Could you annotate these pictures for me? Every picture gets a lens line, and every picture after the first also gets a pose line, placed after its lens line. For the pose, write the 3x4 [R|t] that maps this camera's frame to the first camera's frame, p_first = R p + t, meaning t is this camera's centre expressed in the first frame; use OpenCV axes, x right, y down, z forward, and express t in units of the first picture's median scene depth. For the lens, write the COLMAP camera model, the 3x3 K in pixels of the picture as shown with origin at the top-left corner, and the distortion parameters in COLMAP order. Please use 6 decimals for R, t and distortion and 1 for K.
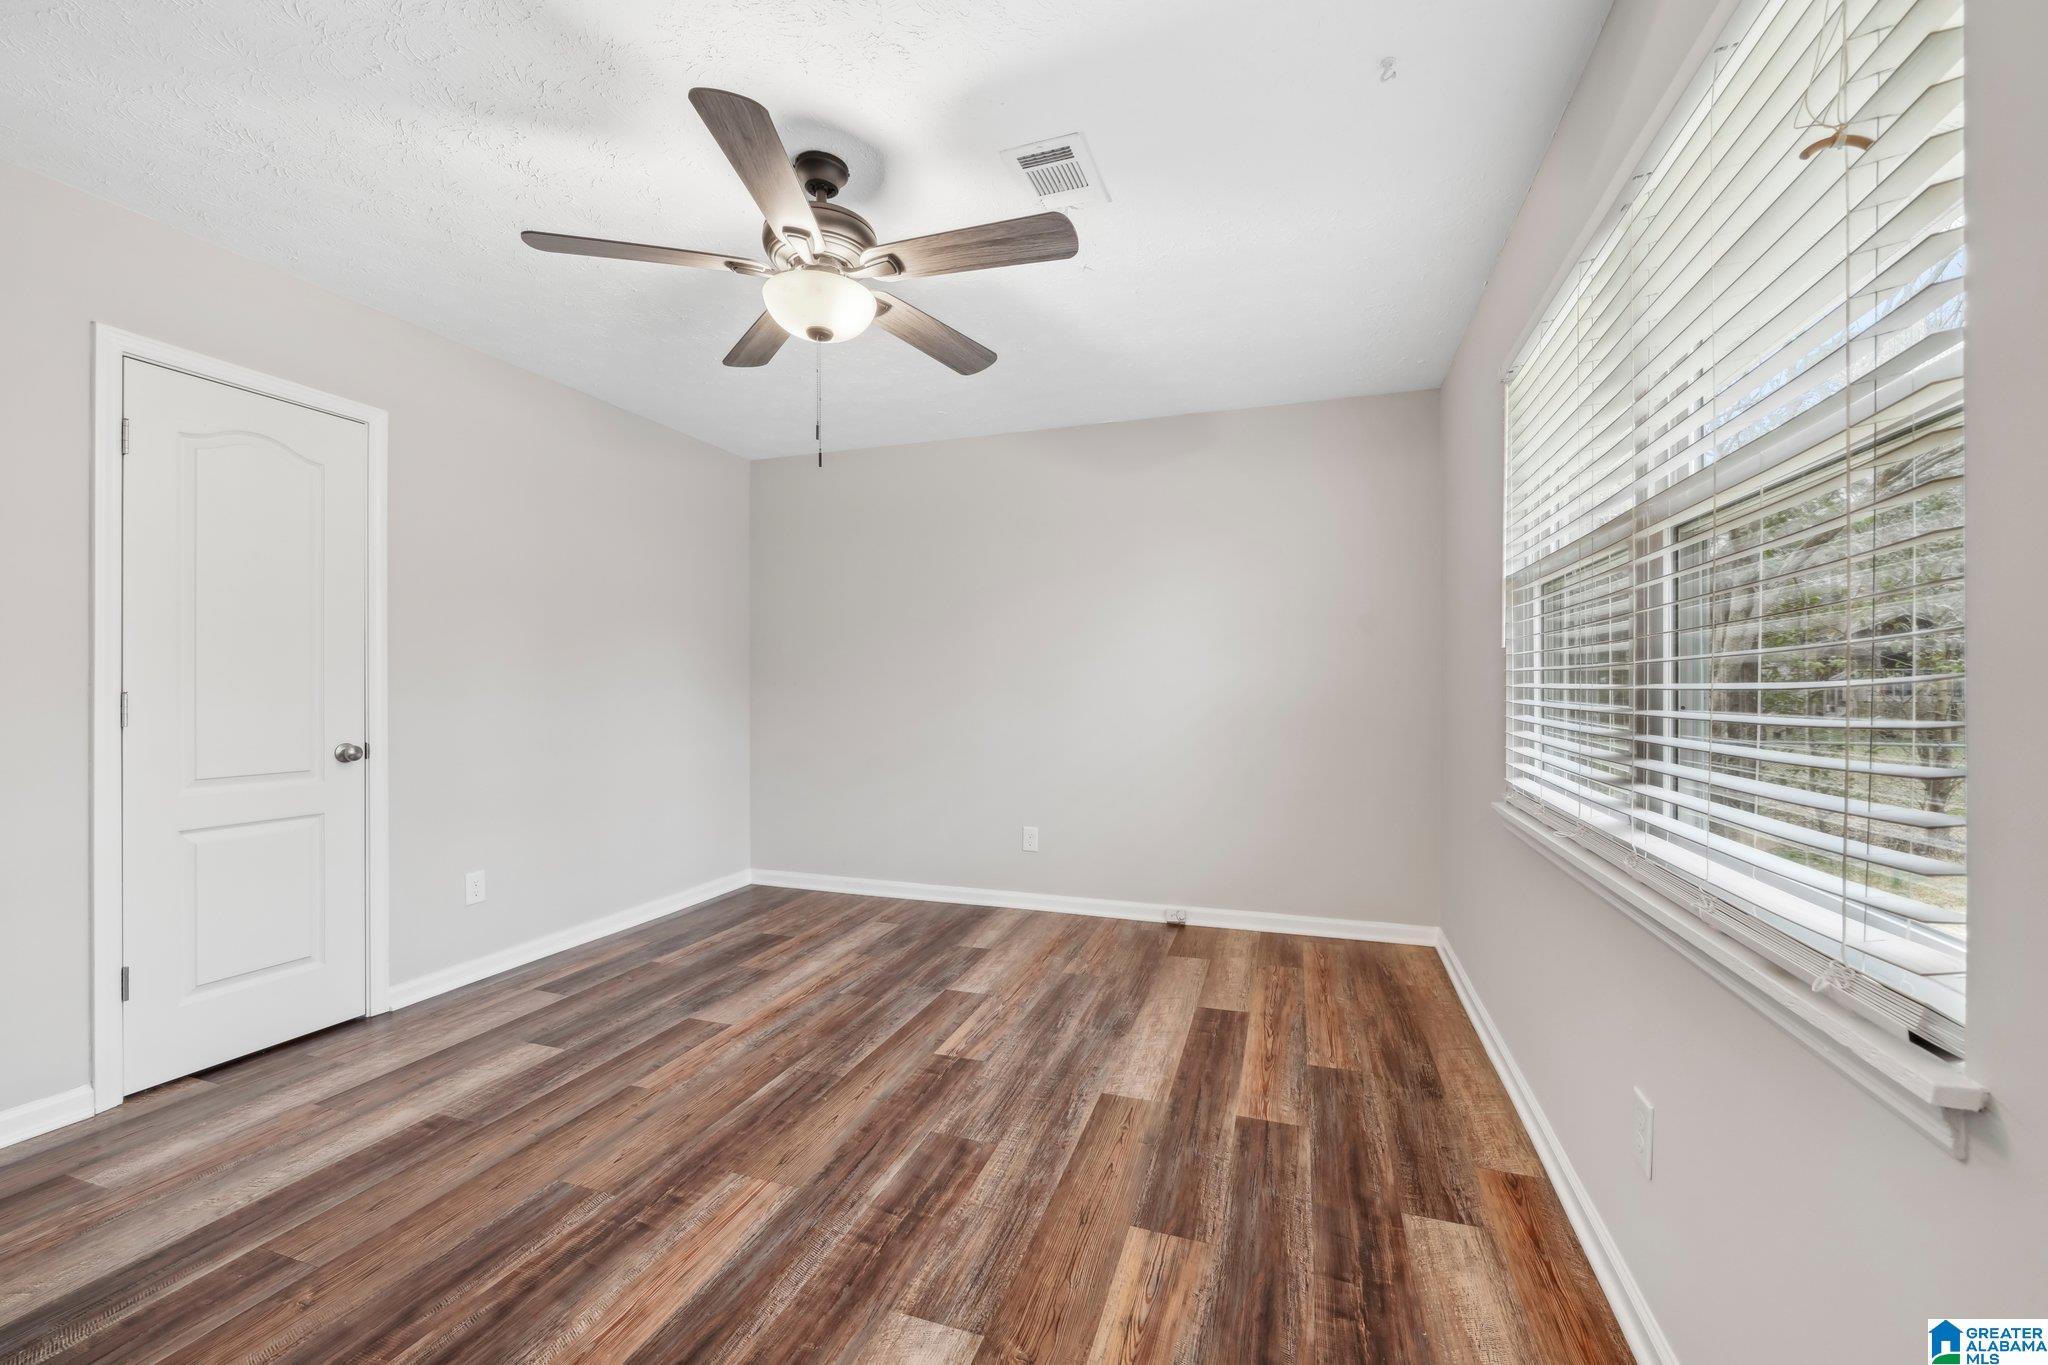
lens RADIAL K [[825.6, 0, 1018.9], [0, 825.6, 687.8], [0, 0, 1]] dist [-0.004244, 0.000147]
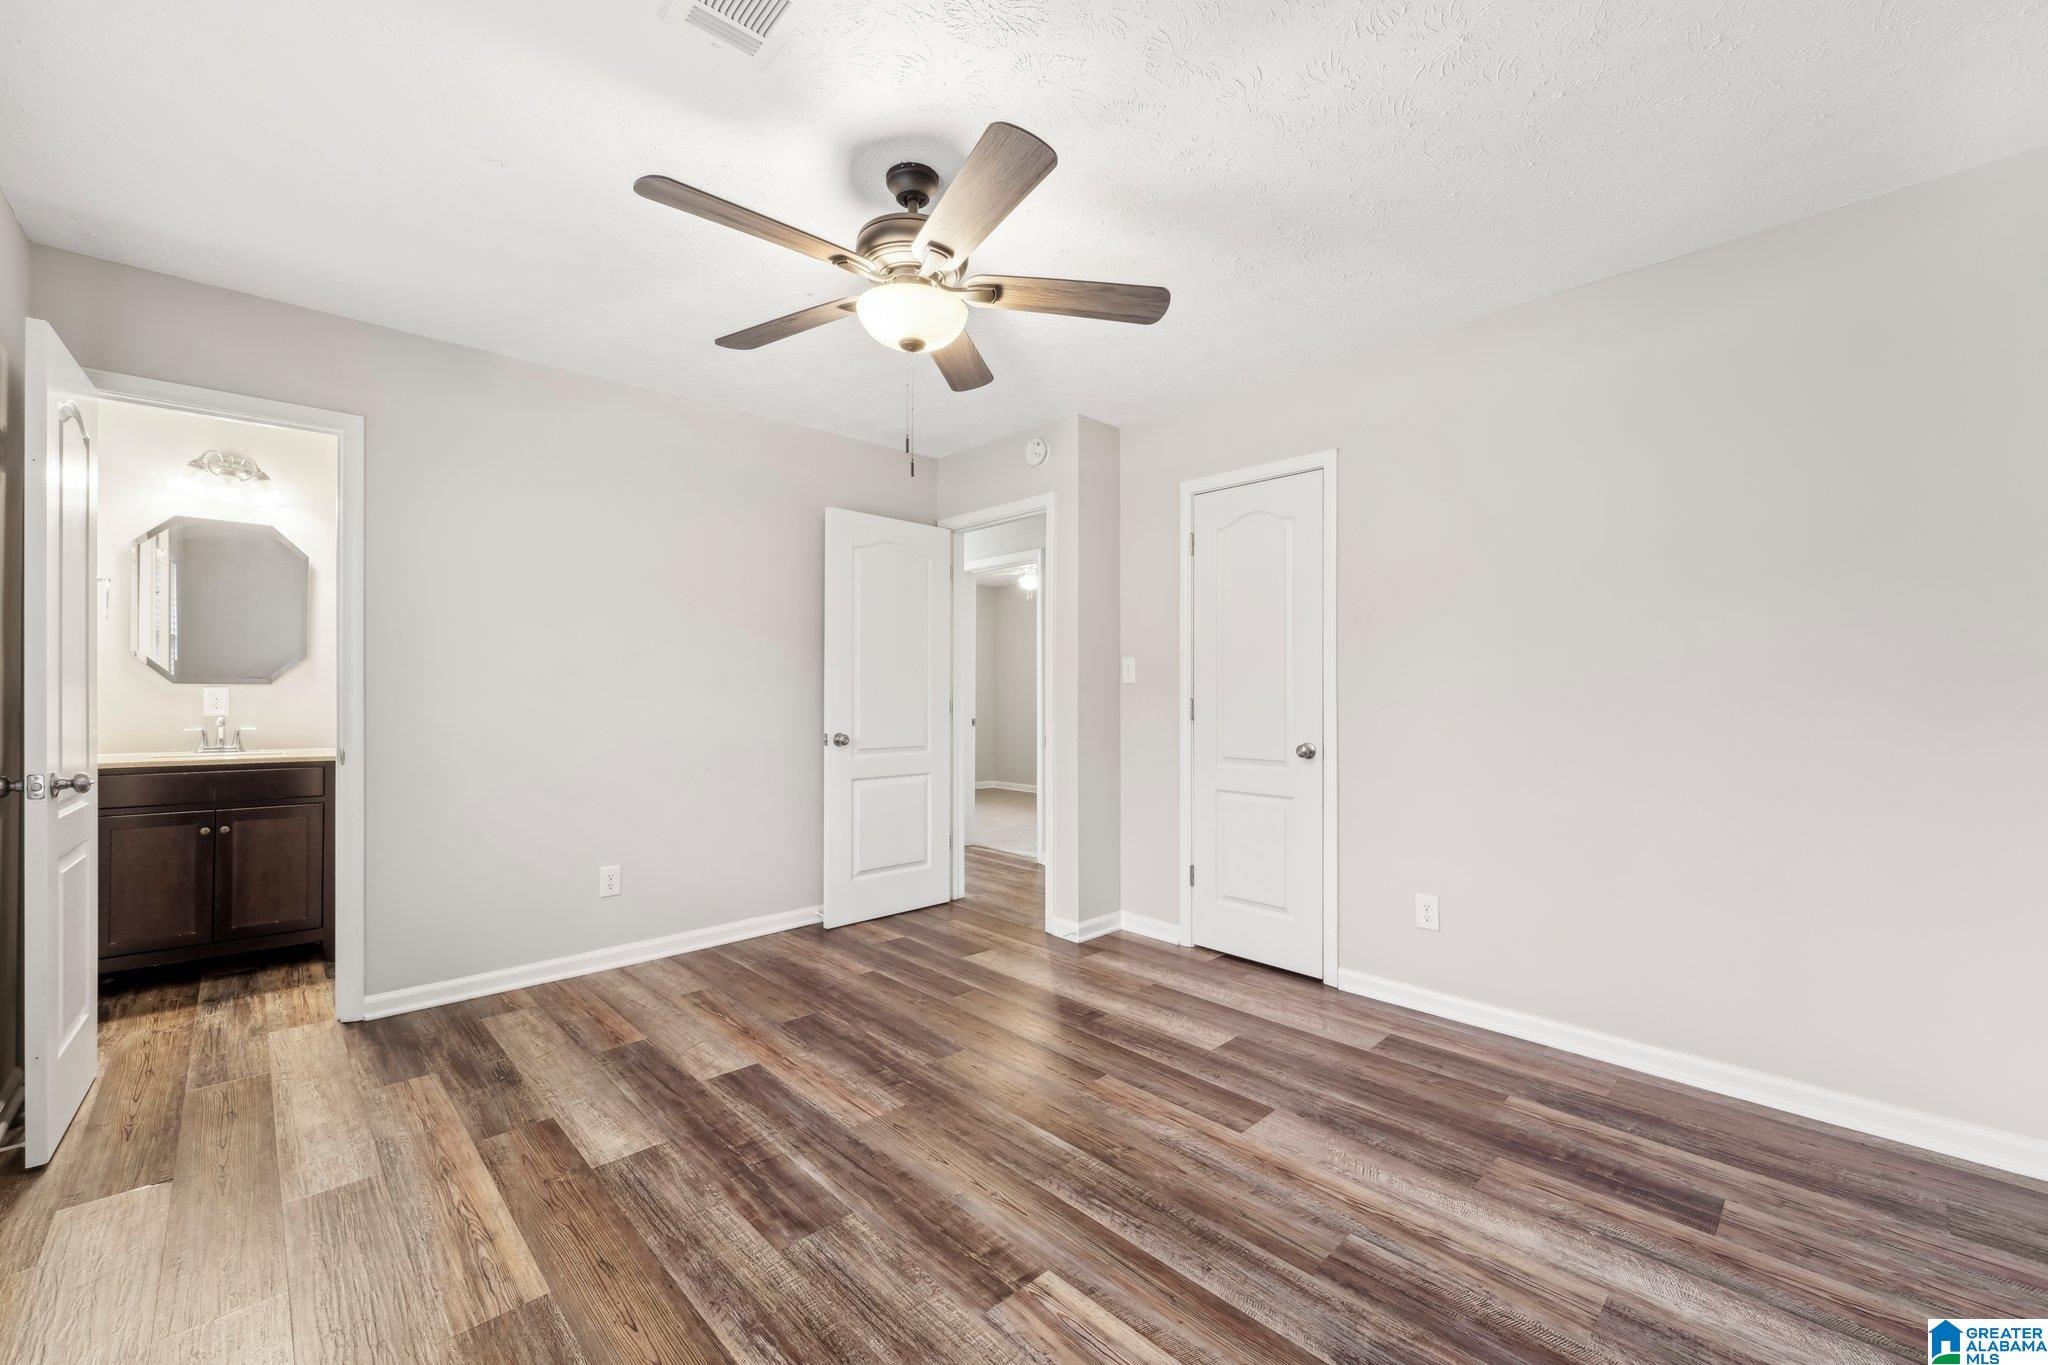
lens RADIAL K [[819.9, 0, 1006.7], [0, 819.9, 692.6], [0, 0, 1]] dist [-0.001169, 0.000141]
pose [[-0.472430, -0.002054, -0.881366, 0.482438], [-0.000057, 0.999997, -0.002300, -0.002752], [0.881368, -0.001036, -0.472429, 1.299572]]
